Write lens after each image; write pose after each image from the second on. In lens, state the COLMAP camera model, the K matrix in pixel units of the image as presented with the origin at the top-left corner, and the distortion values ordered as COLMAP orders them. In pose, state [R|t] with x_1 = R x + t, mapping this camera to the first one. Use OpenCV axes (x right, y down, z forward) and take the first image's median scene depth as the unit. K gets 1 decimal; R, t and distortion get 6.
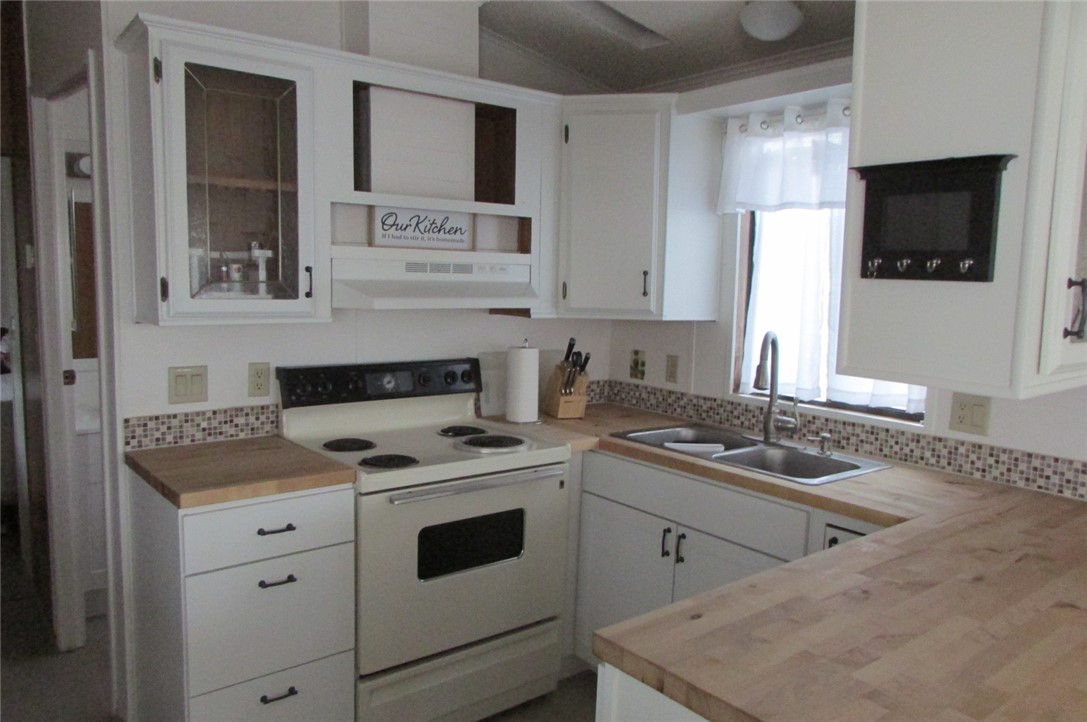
lens RADIAL K [[795.3, 0, 546.4], [0, 795.3, 351.3], [0, 0, 1]] dist [-0.007544, -0.006033]
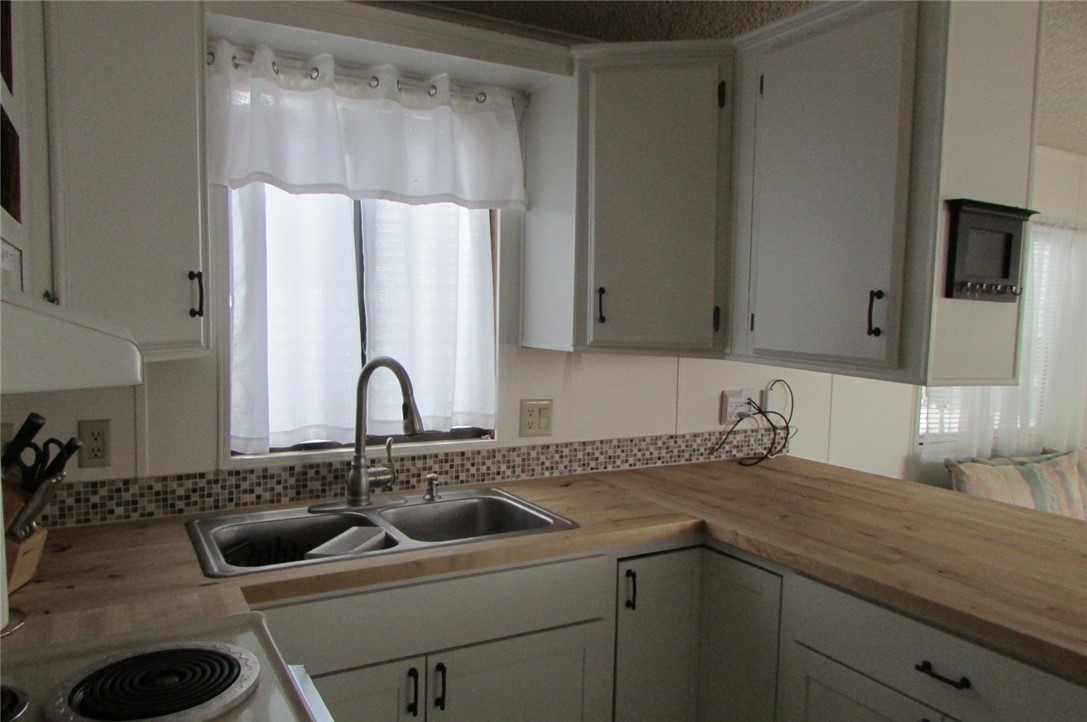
lens RADIAL K [[795.3, 0, 564.8], [0, 795.3, 353.1], [0, 0, 1]] dist [-0.007544, -0.006033]
pose [[0.166398, -0.093110, 0.981653, -0.436806], [0.078191, 0.993643, 0.080993, -0.080202], [-0.982954, 0.063279, 0.172621, 0.725208]]
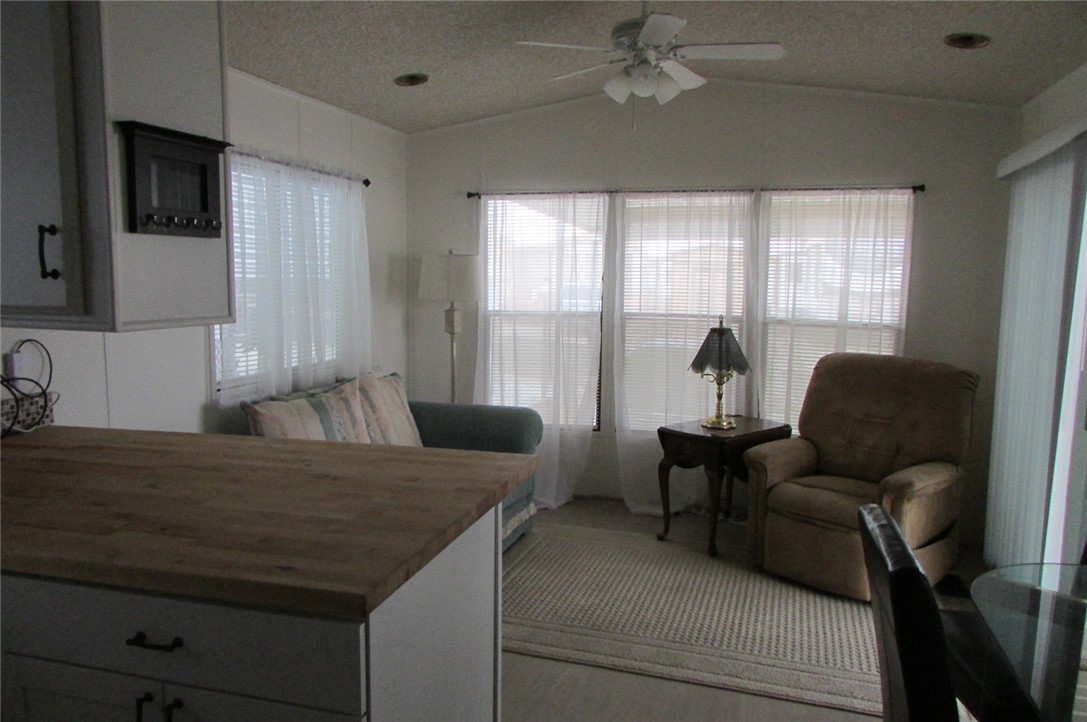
lens RADIAL K [[795.3, 0, 542.5], [0, 795.3, 355.1], [0, 0, 1]] dist [-0.007544, -0.006033]
pose [[-0.567808, -0.133413, 0.812278, -0.404202], [0.062187, 0.977006, 0.203939, -0.061494], [-0.820809, 0.166311, -0.546455, 0.619453]]
